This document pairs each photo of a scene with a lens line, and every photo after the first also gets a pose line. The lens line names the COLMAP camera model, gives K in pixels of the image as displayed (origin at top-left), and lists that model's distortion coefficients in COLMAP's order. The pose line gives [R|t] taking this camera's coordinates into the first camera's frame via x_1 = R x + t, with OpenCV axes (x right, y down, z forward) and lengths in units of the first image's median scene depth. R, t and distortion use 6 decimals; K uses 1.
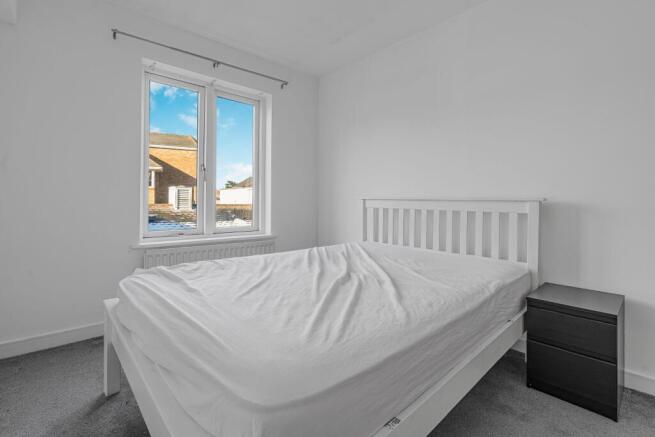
lens RADIAL K [[302.5, 0, 336.7], [0, 302.5, 199.2], [0, 0, 1]] dist [-0.001606, -0.000056]
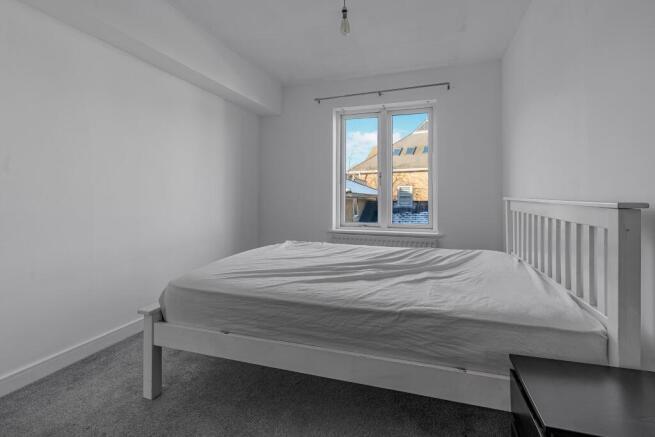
lens RADIAL K [[302.5, 0, 336.7], [0, 302.5, 199.2], [0, 0, 1]] dist [-0.001606, -0.000056]
pose [[0.494732, 0.001423, -0.869044, 0.585321], [0.008645, 0.999941, 0.006559, -0.012791], [0.869002, -0.010758, 0.494691, 0.201786]]
